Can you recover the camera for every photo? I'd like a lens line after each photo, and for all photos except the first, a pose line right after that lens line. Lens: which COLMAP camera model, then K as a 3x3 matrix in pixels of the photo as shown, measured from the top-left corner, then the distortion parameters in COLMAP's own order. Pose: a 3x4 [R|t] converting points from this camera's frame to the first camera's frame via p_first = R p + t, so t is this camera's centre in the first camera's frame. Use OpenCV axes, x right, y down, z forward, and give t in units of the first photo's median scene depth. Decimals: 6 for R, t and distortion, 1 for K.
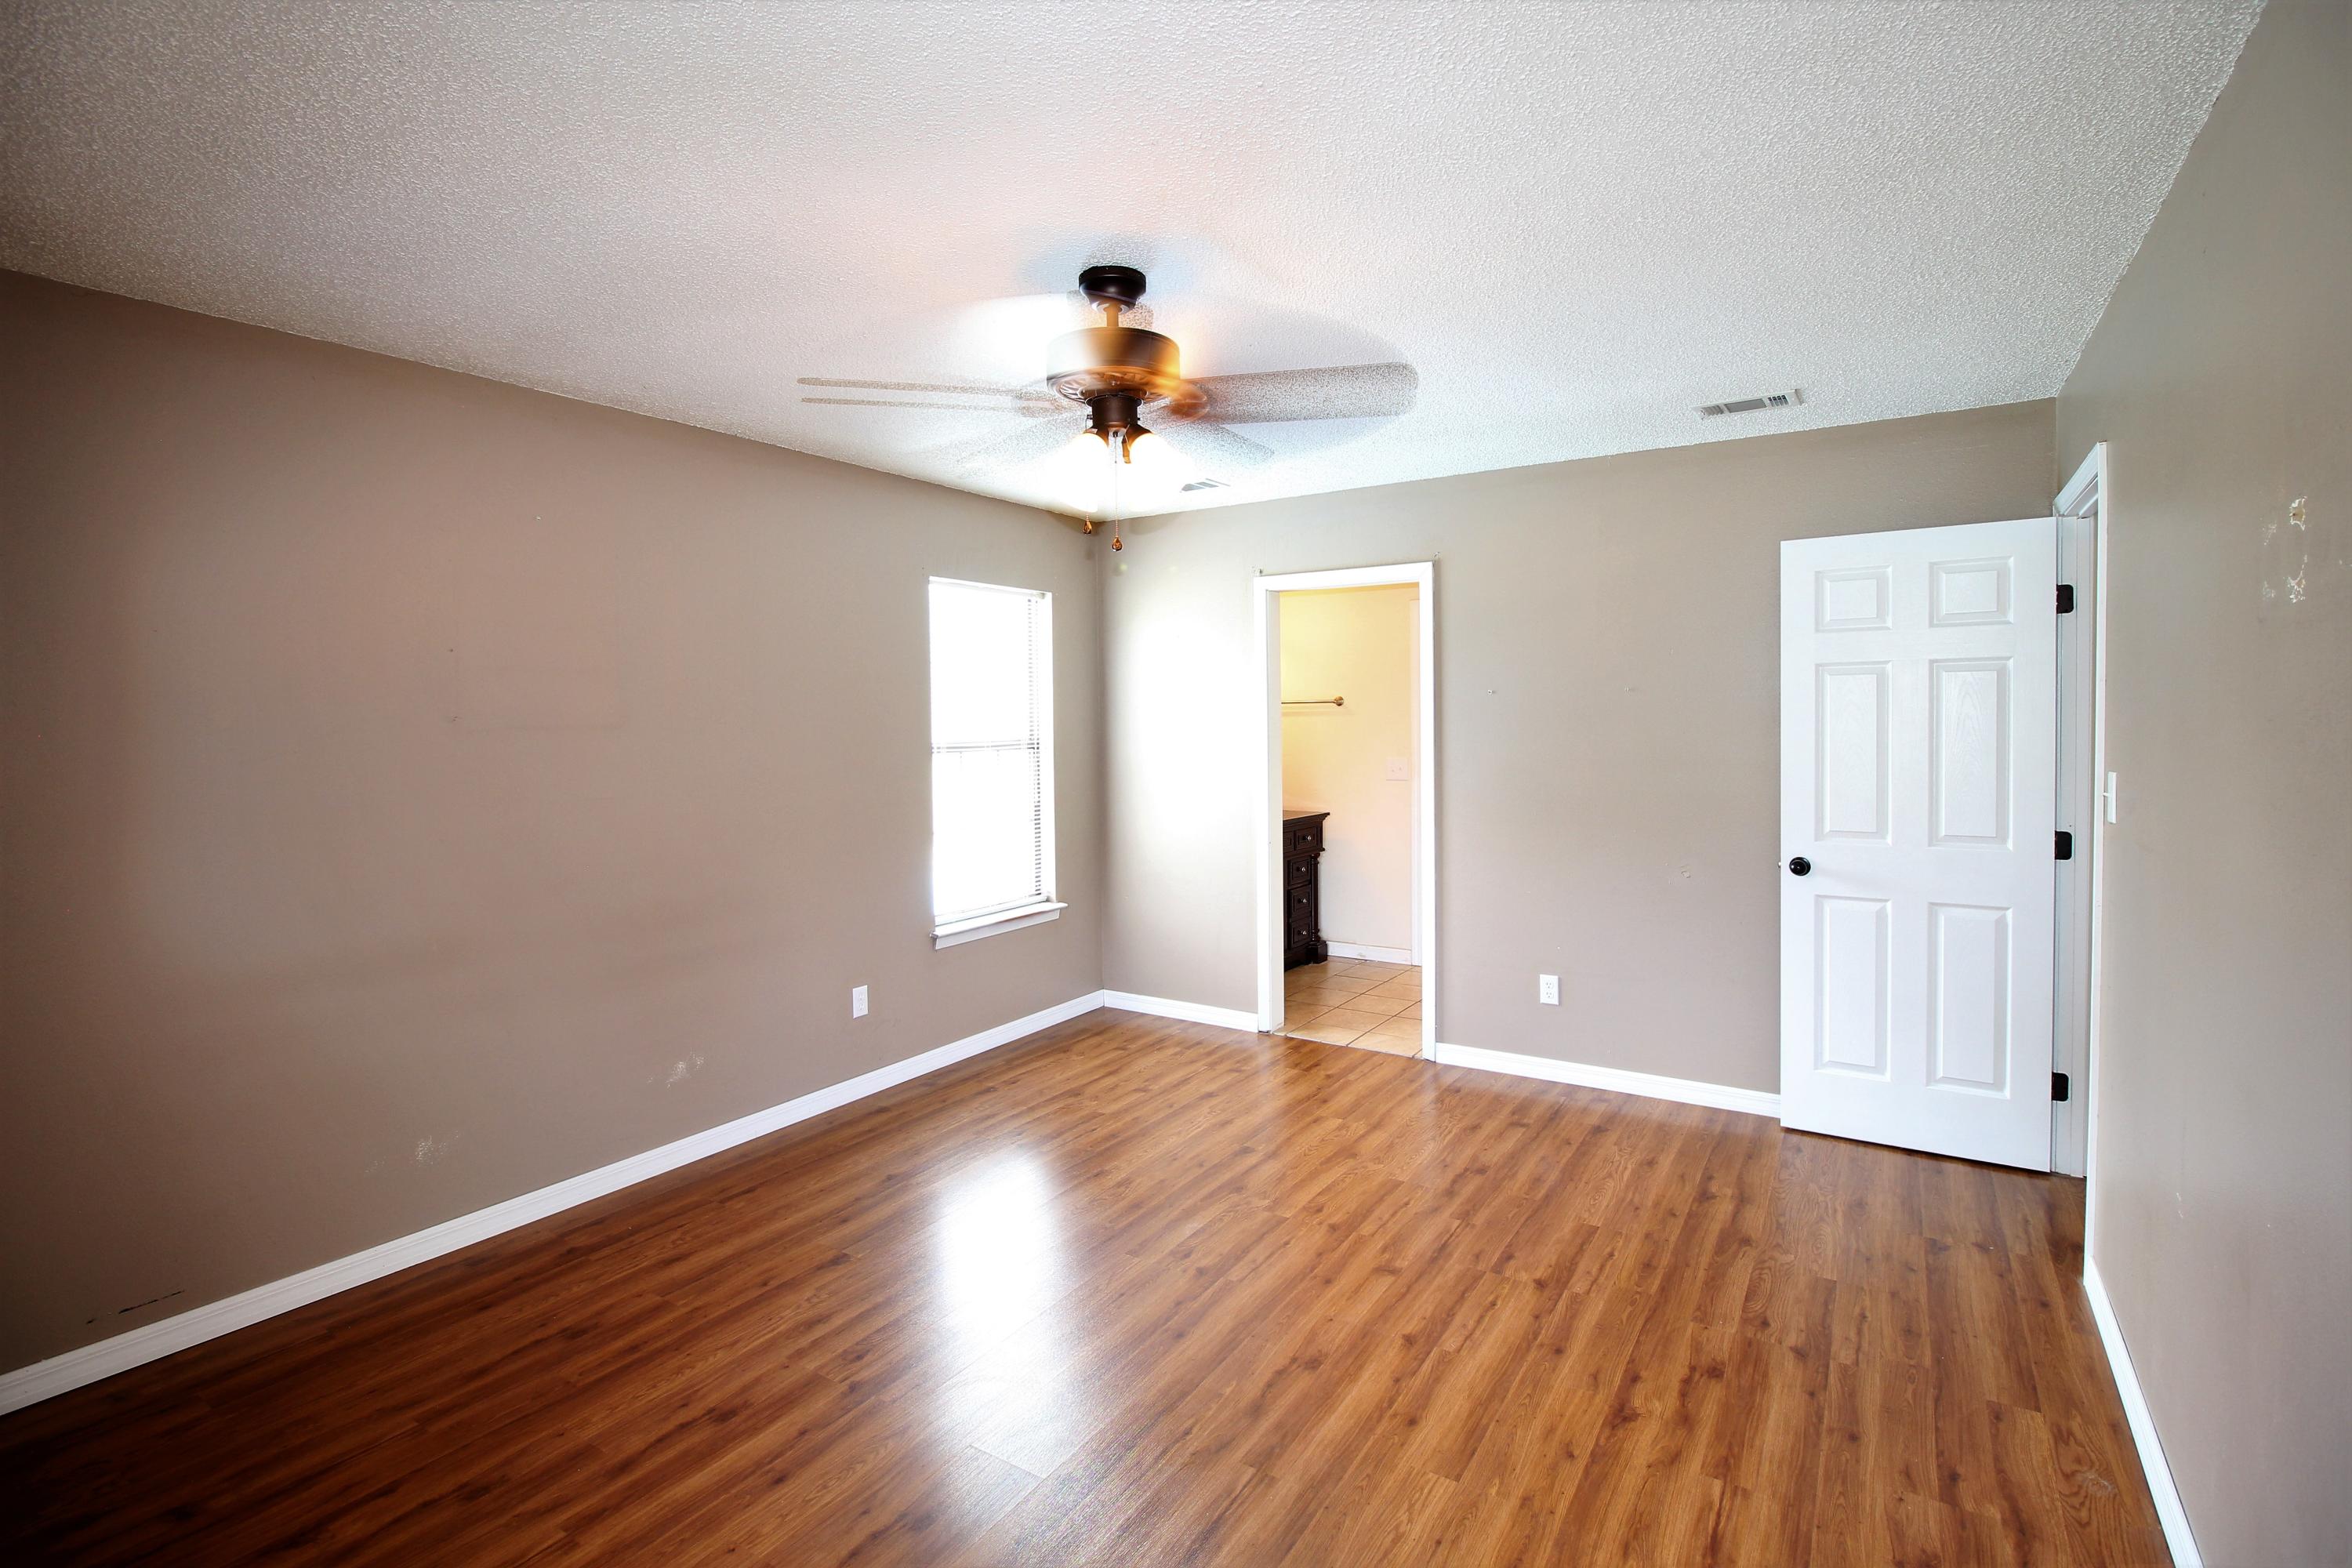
lens RADIAL K [[1092.0, 0, 1192.5], [0, 1092.0, 750.6], [0, 0, 1]] dist [-0.001606, -0.011989]
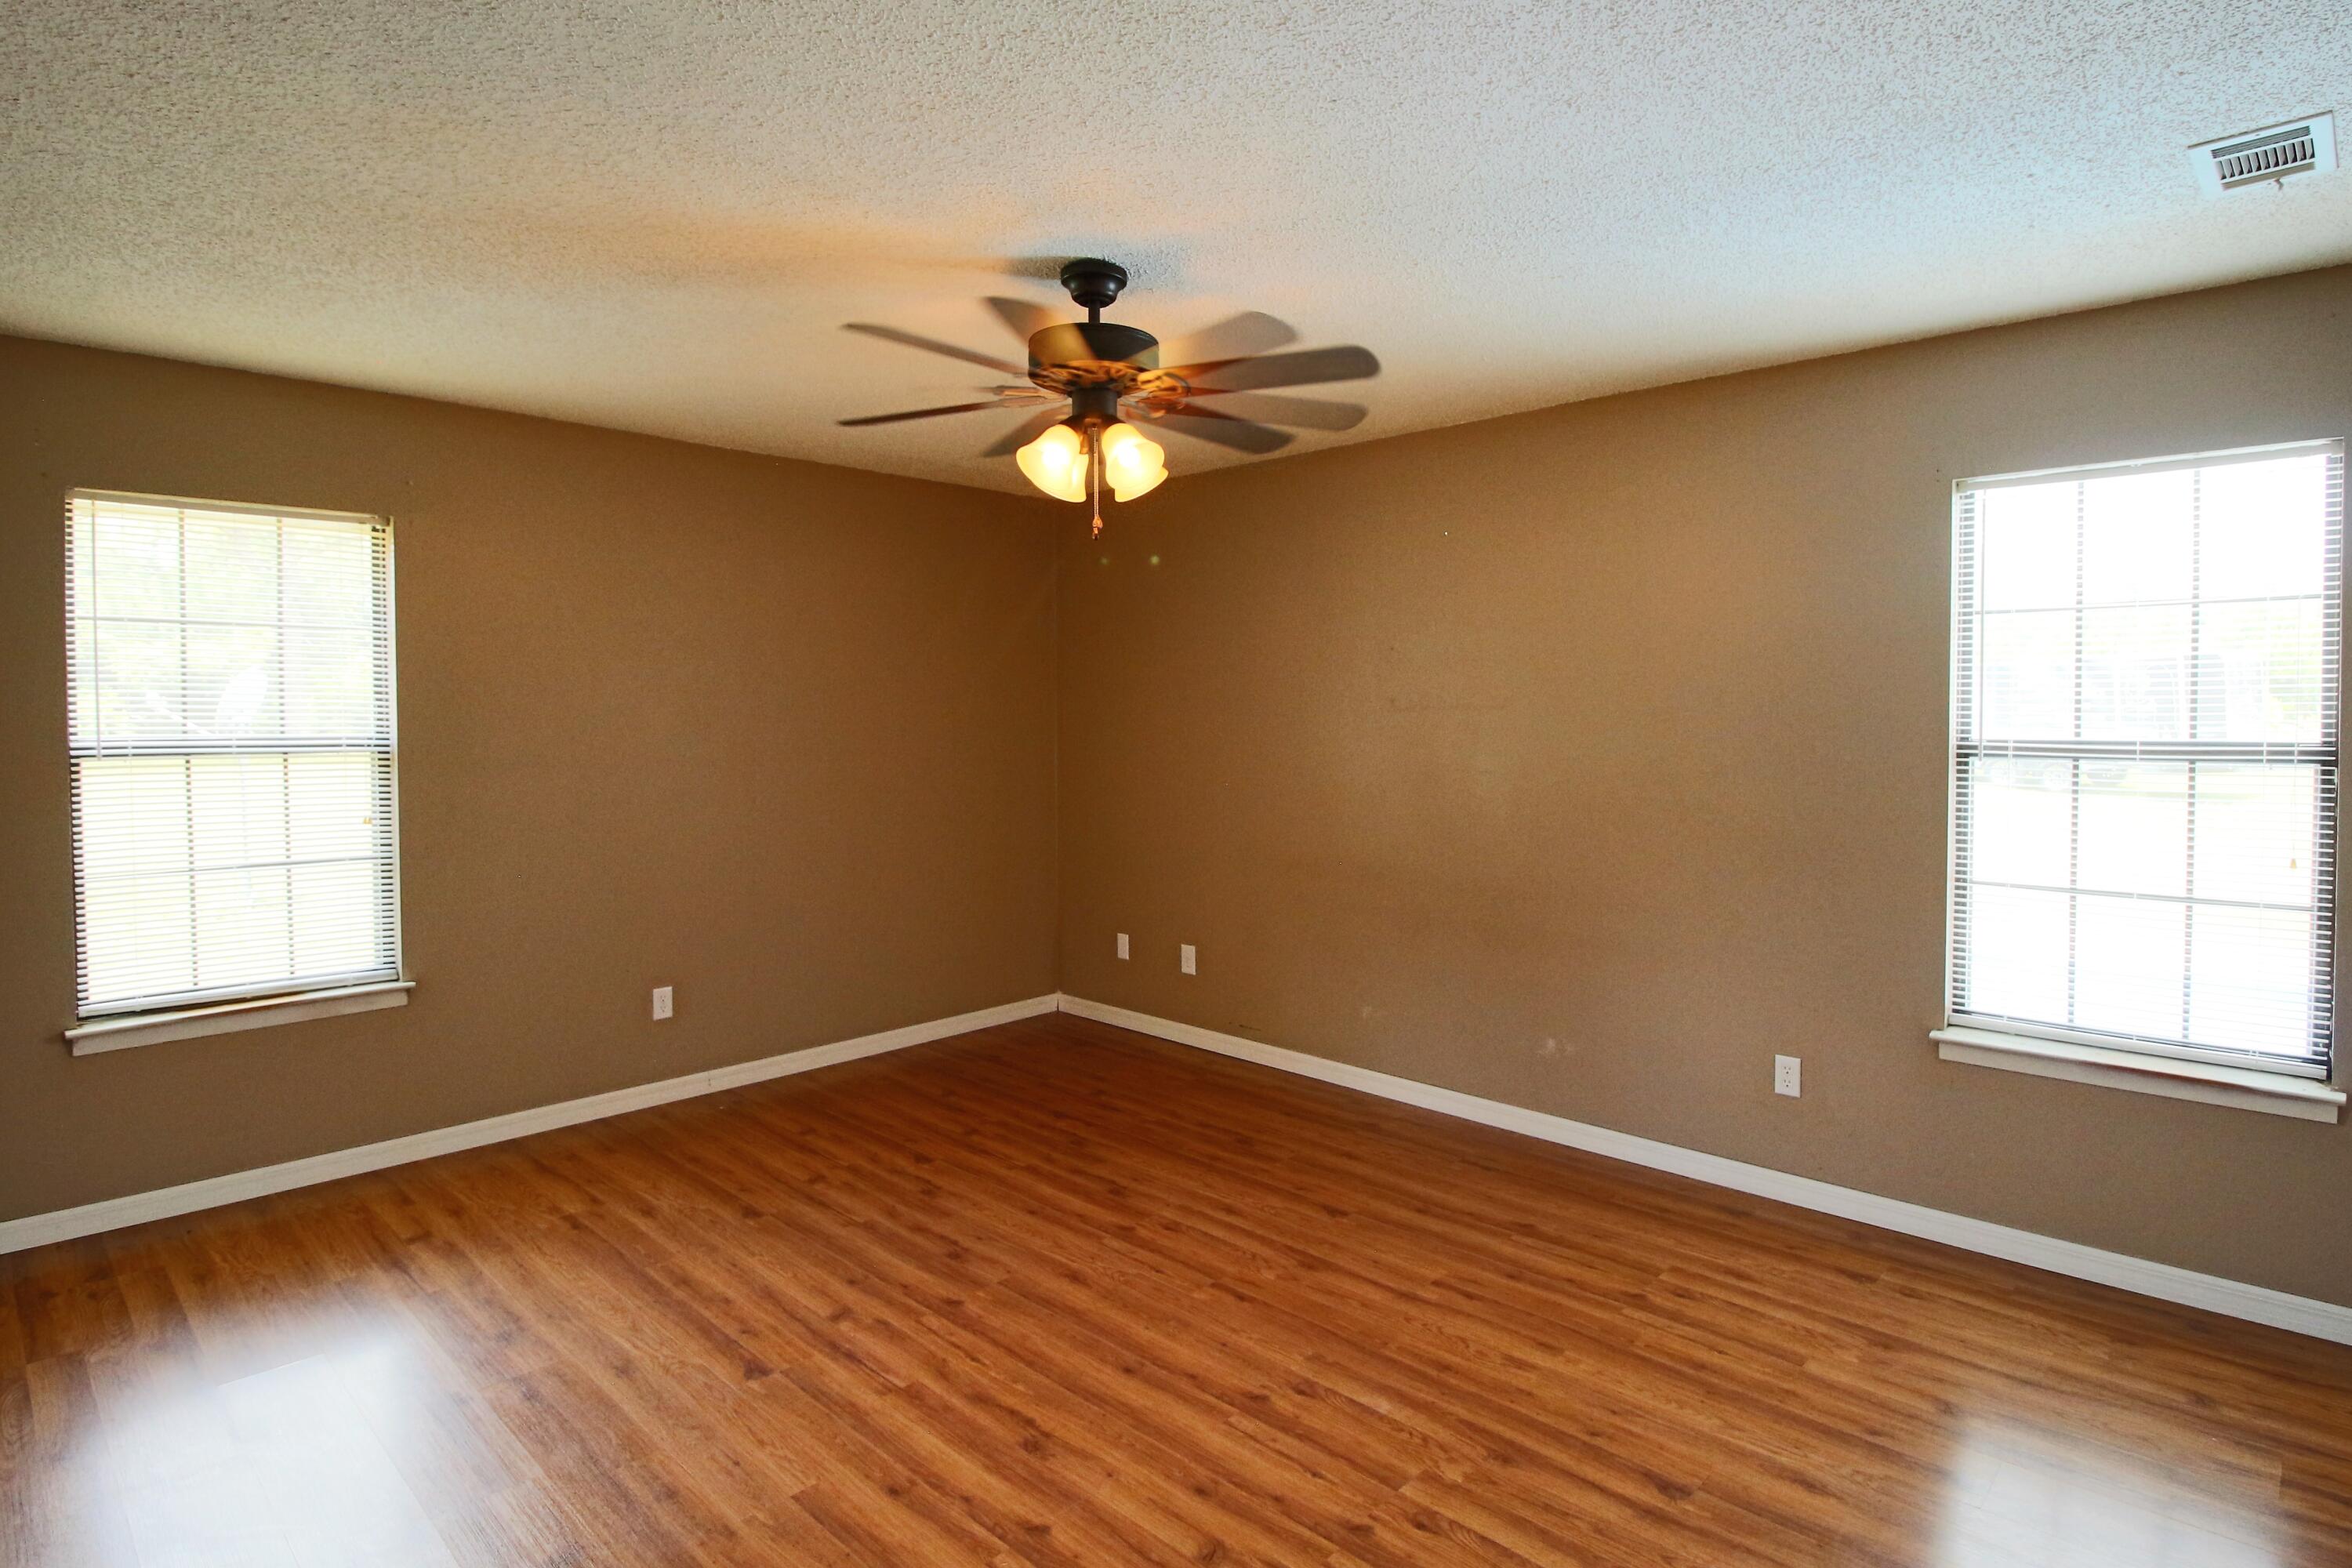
lens RADIAL K [[1216.8, 0, 1195.1], [0, 1216.8, 744.9], [0, 0, 1]] dist [0.003009, -0.017345]
pose [[-0.193032, 0.041489, -0.980315, 0.842867], [-0.026359, 0.998526, 0.047450, -0.039893], [0.980838, 0.035000, -0.191654, 1.073628]]
